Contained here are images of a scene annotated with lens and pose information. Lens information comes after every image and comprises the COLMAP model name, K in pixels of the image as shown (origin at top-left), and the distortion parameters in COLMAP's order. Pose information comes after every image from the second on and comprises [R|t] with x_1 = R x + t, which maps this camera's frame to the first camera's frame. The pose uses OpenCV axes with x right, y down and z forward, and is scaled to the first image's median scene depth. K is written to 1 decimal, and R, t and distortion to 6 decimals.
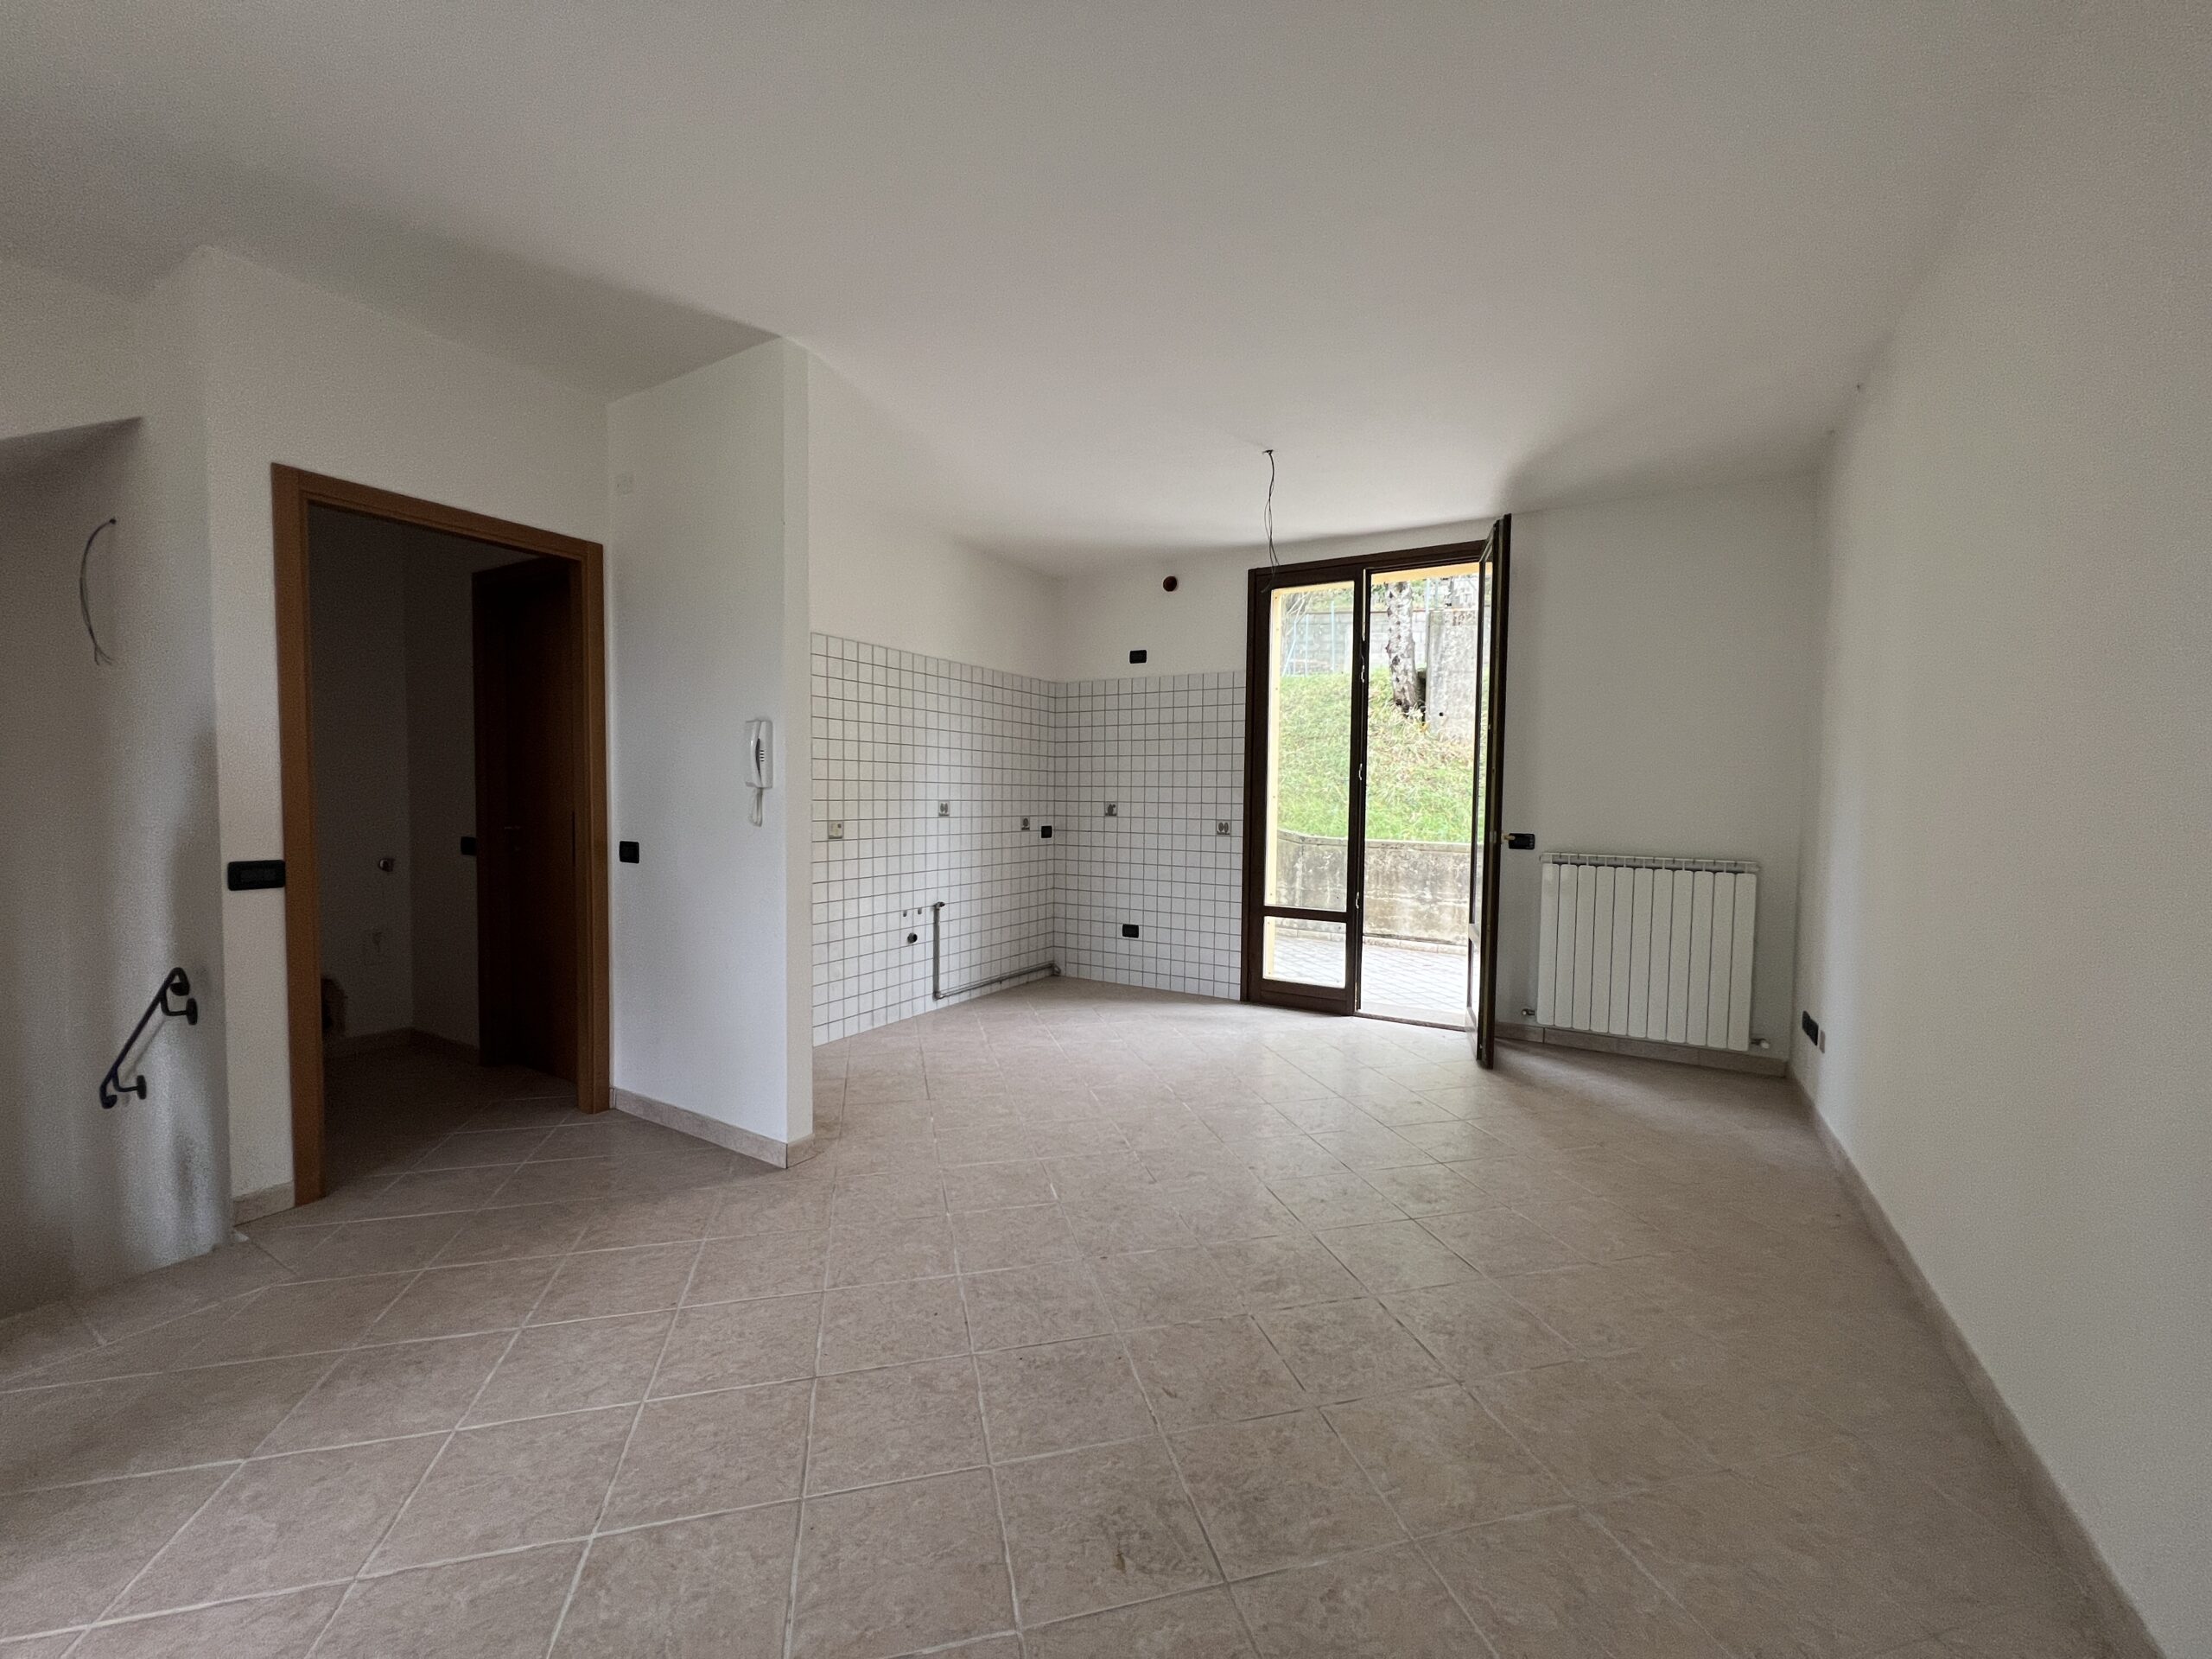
lens RADIAL K [[881.3, 0, 1104.4], [0, 881.3, 828.1], [0, 0, 1]] dist [-0.000206, -0.000222]
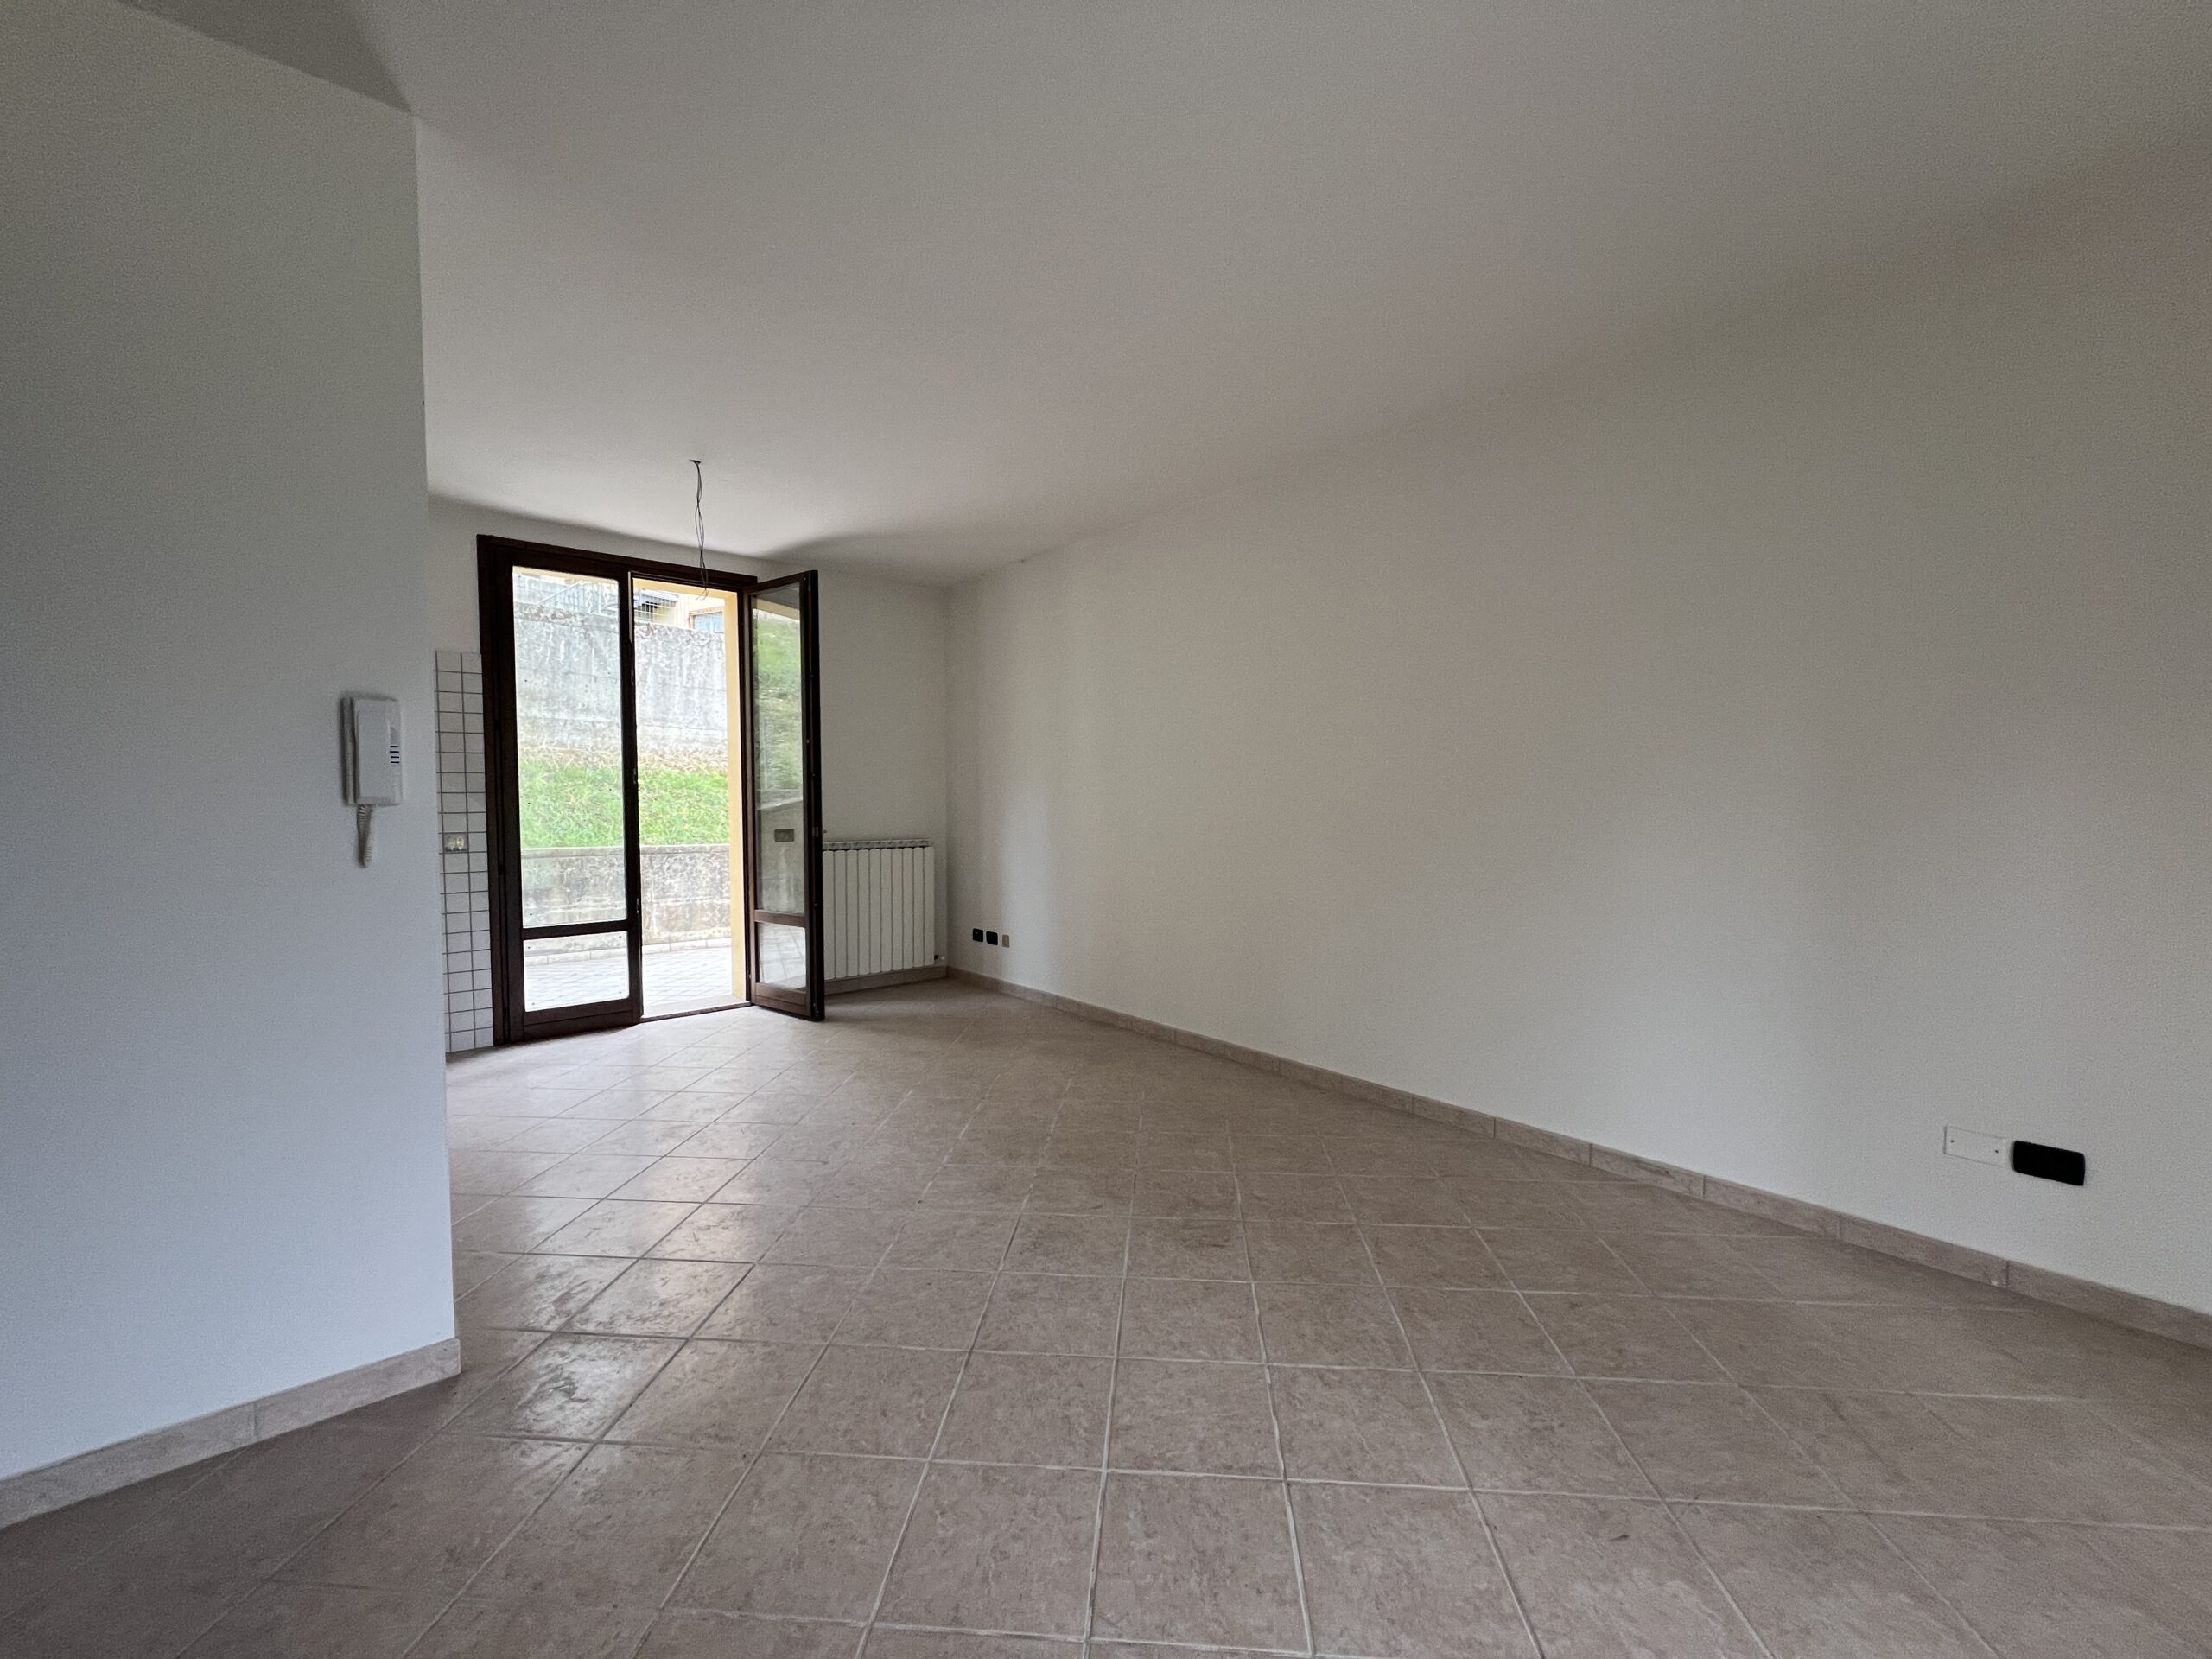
lens RADIAL K [[881.3, 0, 1104.4], [0, 881.3, 828.1], [0, 0, 1]] dist [-0.000206, -0.000222]
pose [[0.324804, -0.047766, 0.944575, -0.448841], [0.045776, 0.998347, 0.034744, -0.014839], [-0.944673, 0.031953, 0.326453, 0.169829]]
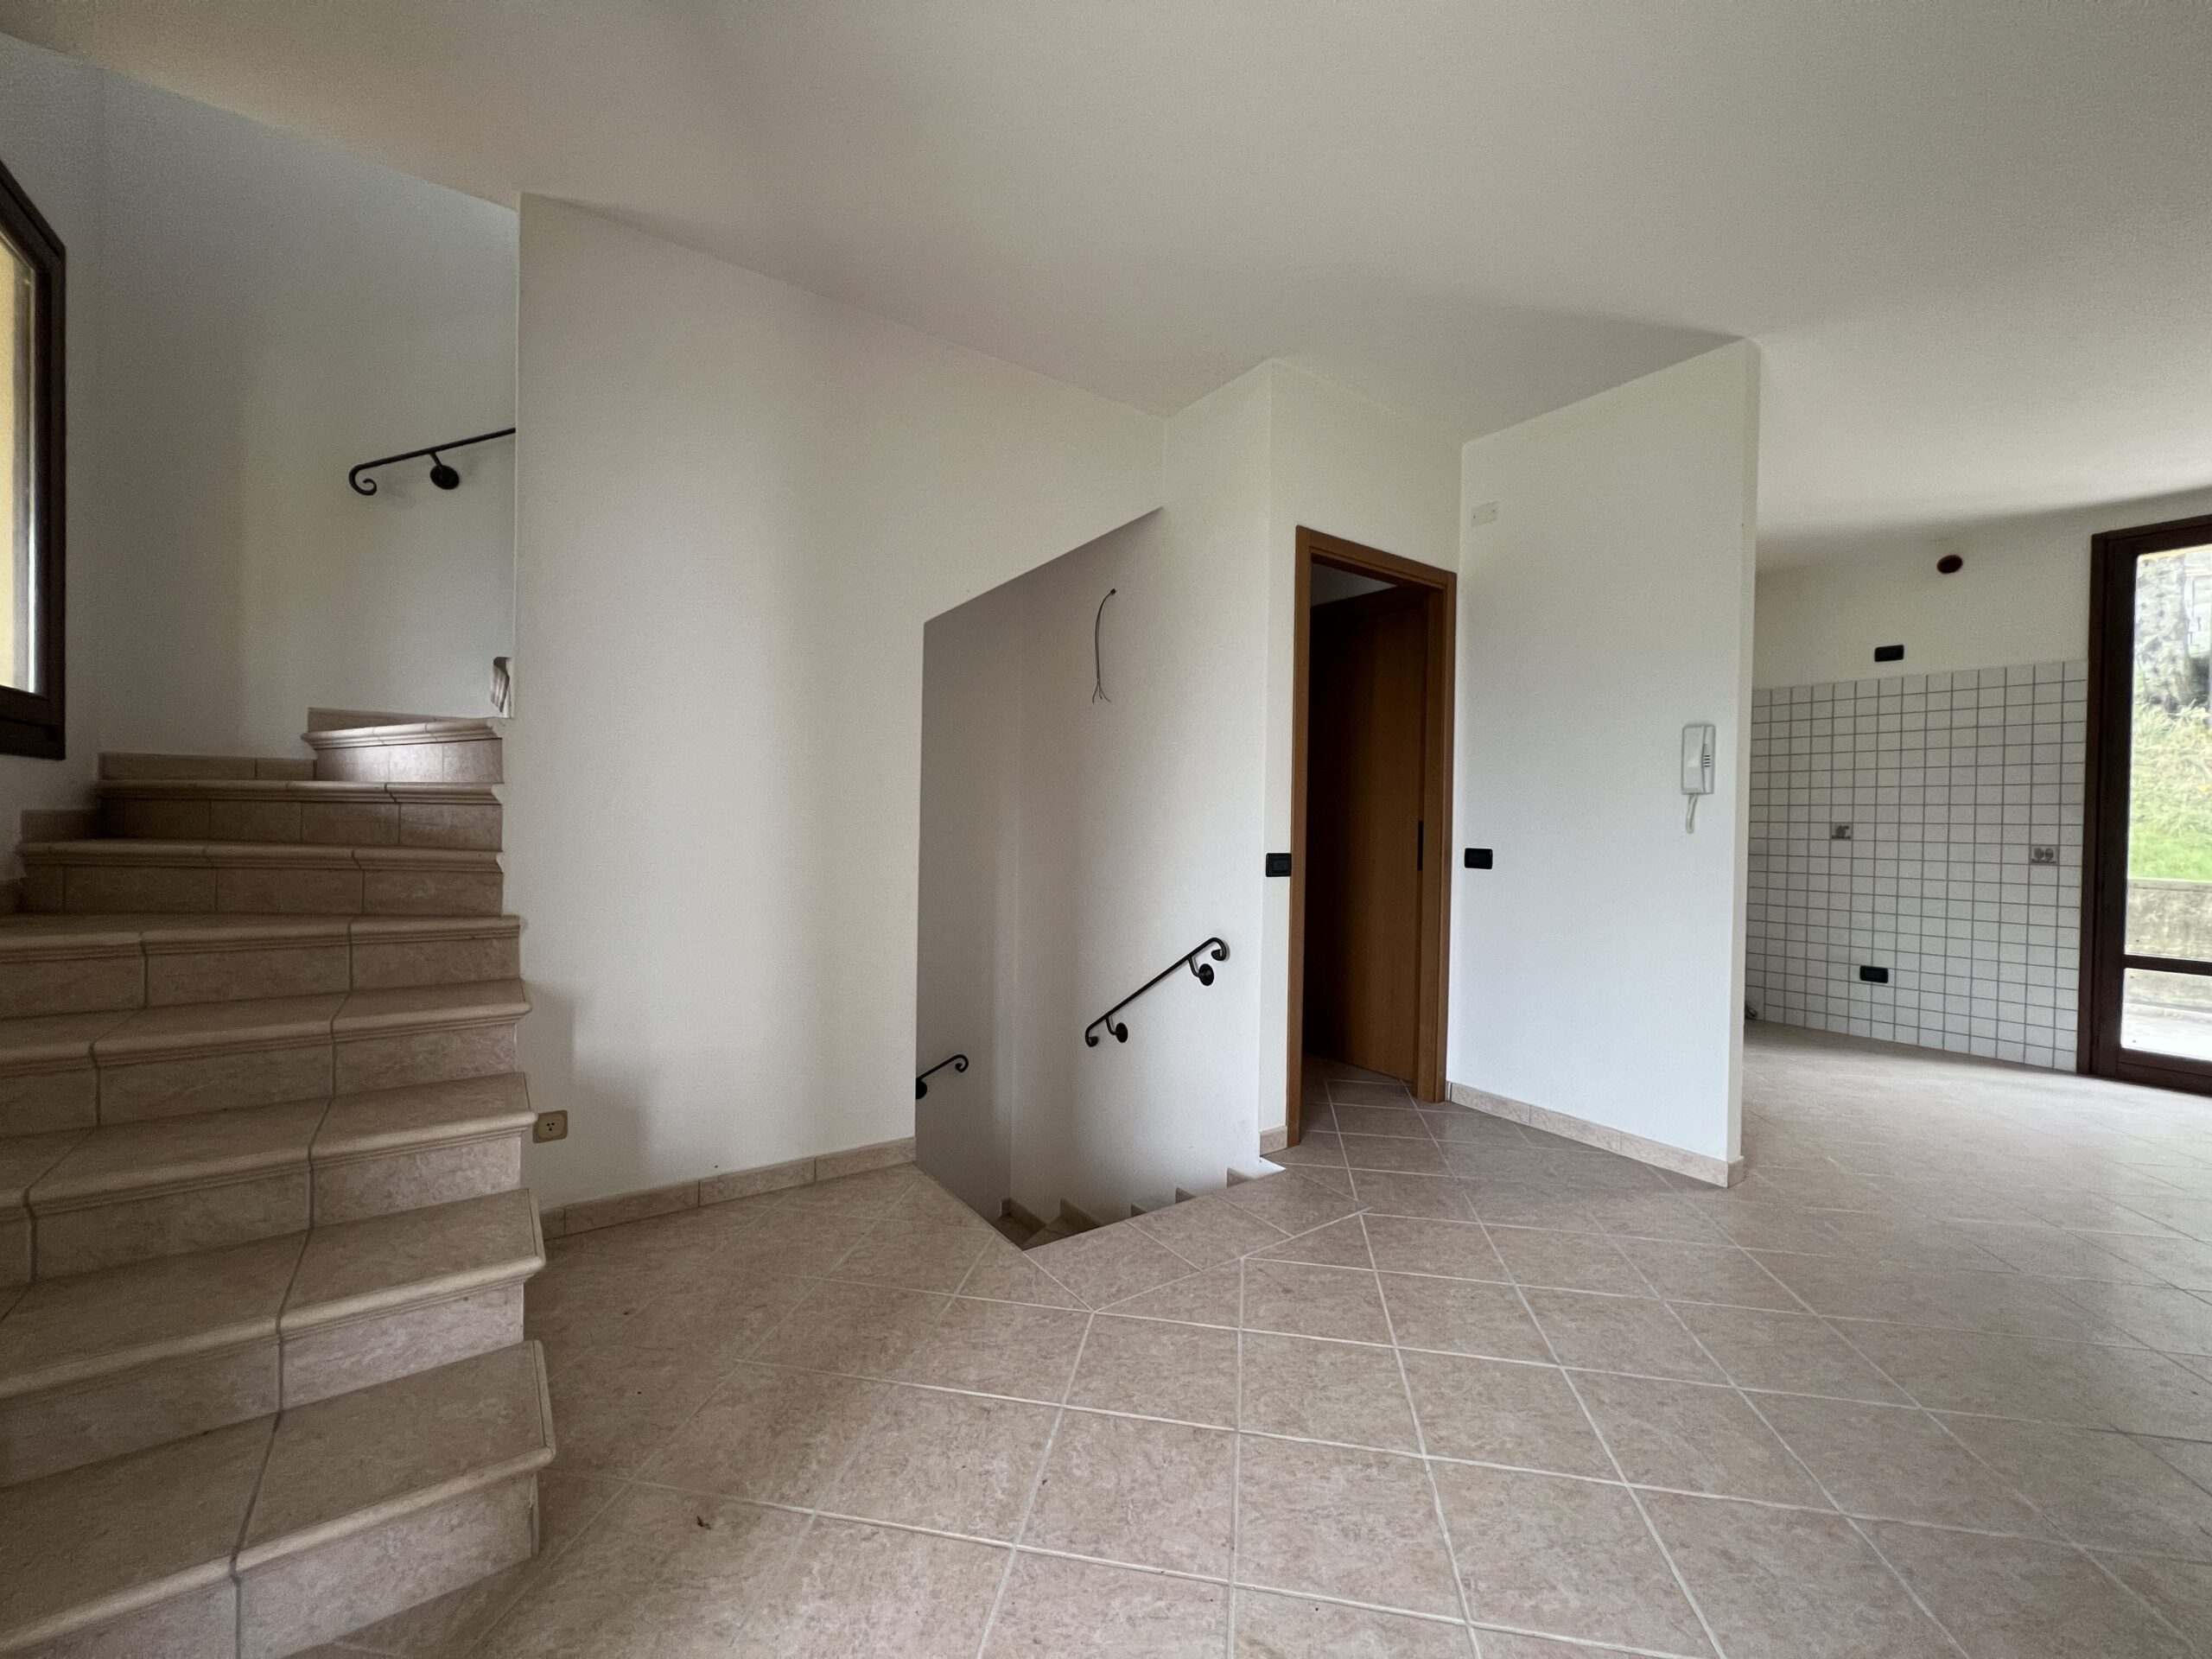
lens RADIAL K [[881.3, 0, 1104.4], [0, 881.3, 828.1], [0, 0, 1]] dist [-0.000206, -0.000222]
pose [[0.910927, 0.009133, -0.412467, -0.324149], [-0.024169, 0.999219, -0.031252, 0.021941], [0.411859, 0.038437, 0.910437, -0.094357]]
